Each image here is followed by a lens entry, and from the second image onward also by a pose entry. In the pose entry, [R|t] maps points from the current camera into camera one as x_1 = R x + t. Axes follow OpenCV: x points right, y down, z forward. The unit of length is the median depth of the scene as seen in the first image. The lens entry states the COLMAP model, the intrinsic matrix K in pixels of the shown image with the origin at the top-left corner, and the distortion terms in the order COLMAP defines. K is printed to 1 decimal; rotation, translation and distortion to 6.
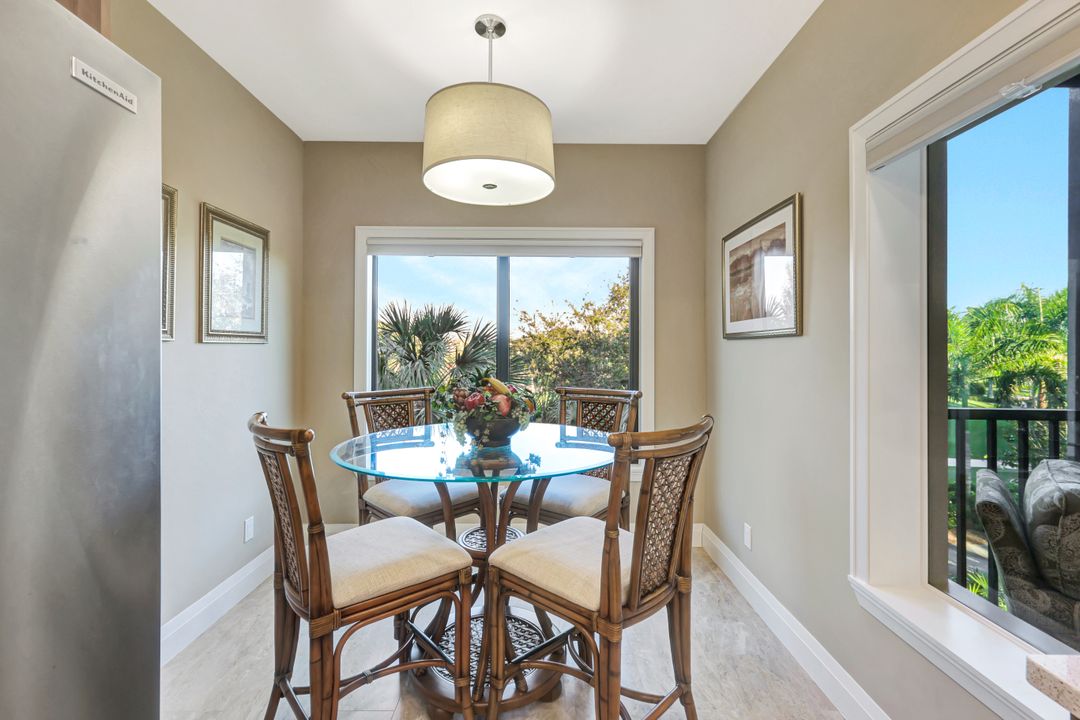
lens RADIAL K [[472.3, 0, 549.7], [0, 472.3, 342.8], [0, 0, 1]] dist [0.002527, -0.000026]
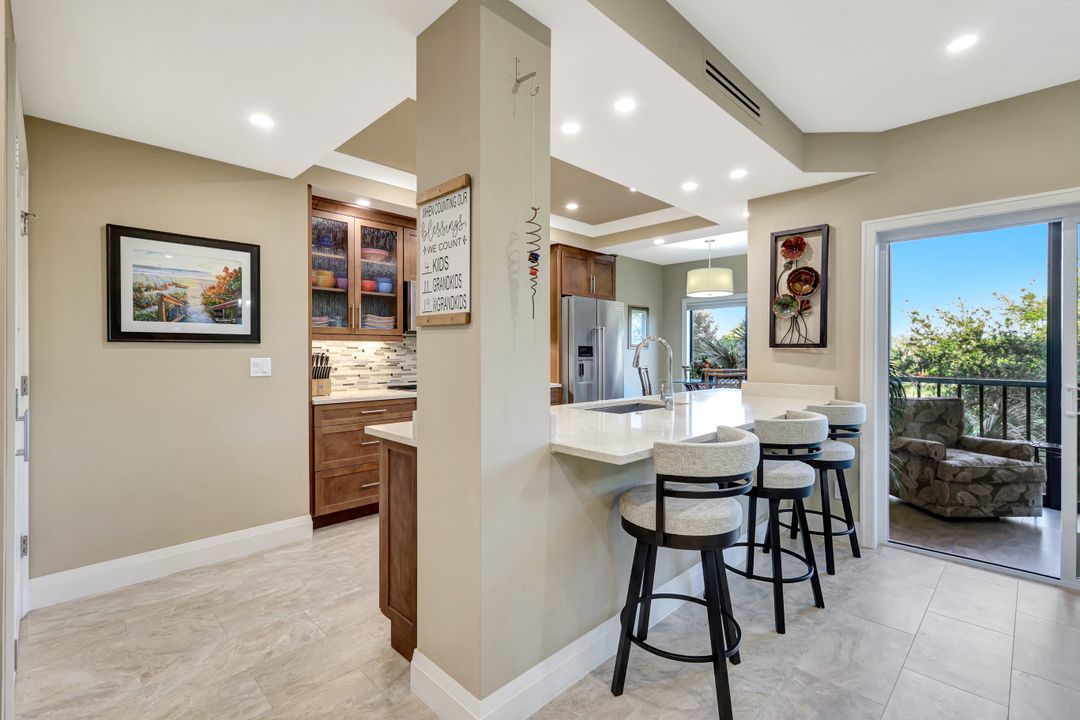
lens RADIAL K [[491.7, 0, 541.5], [0, 491.7, 354.1], [0, 0, 1]] dist [0.001600, -0.000021]
pose [[0.688127, -0.005351, -0.725571, 0.288668], [0.013351, 0.999897, 0.005288, 0.001266], [0.725468, -0.013326, 0.688127, -0.389834]]
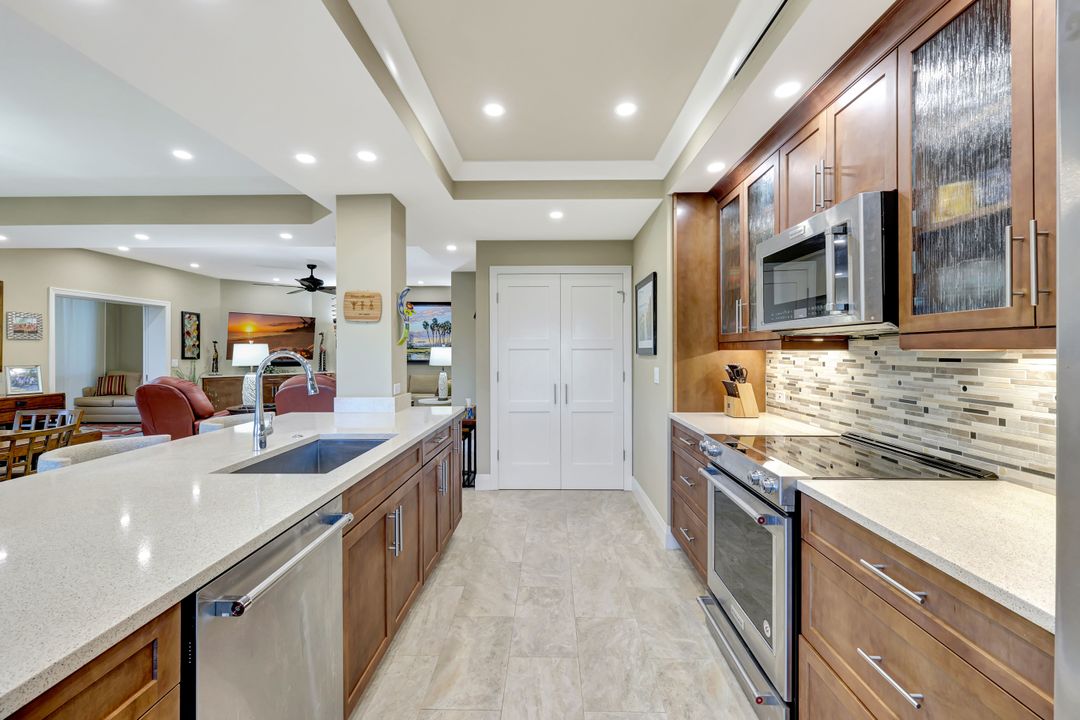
lens RADIAL K [[472.3, 0, 545.8], [0, 472.3, 352.1], [0, 0, 1]] dist [0.002527, -0.000026]
pose [[-0.999120, -0.002821, 0.041849, -0.010726], [-0.003251, 0.999943, -0.010213, -0.005344], [-0.041818, -0.010340, -0.999072, 0.078004]]
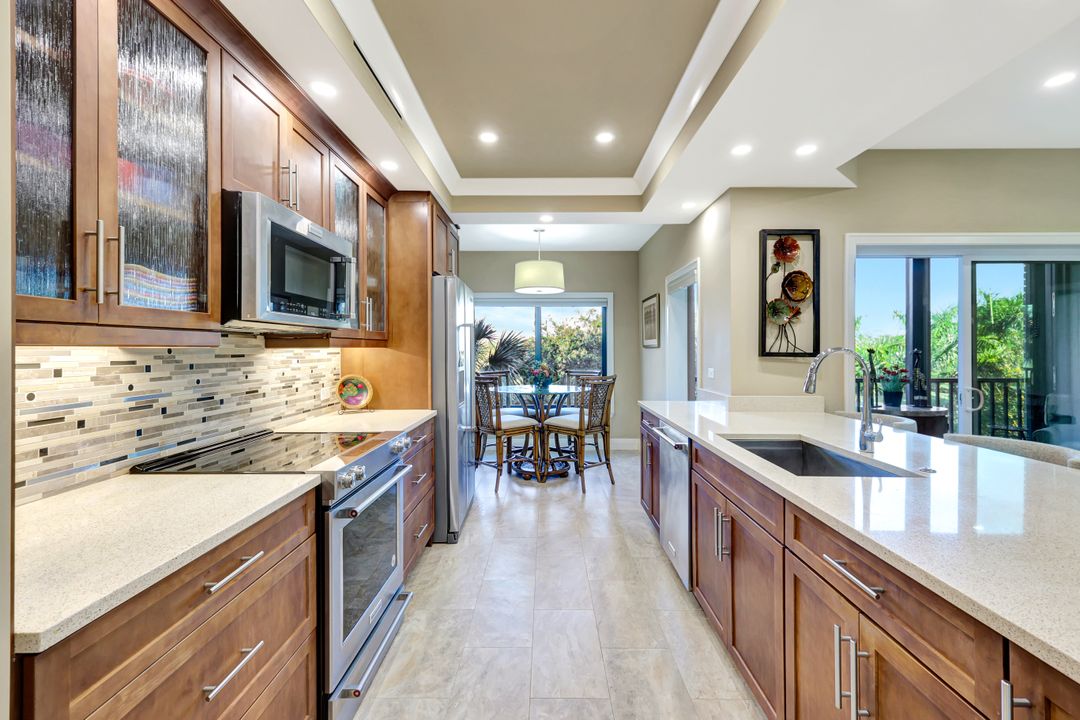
lens RADIAL K [[472.3, 0, 542.4], [0, 472.3, 349.6], [0, 0, 1]] dist [0.002527, -0.000026]
pose [[0.999425, -0.006621, -0.033242, -0.005024], [0.007101, 0.999872, 0.014357, -0.009940], [0.033143, -0.014585, 0.999344, -0.334090]]
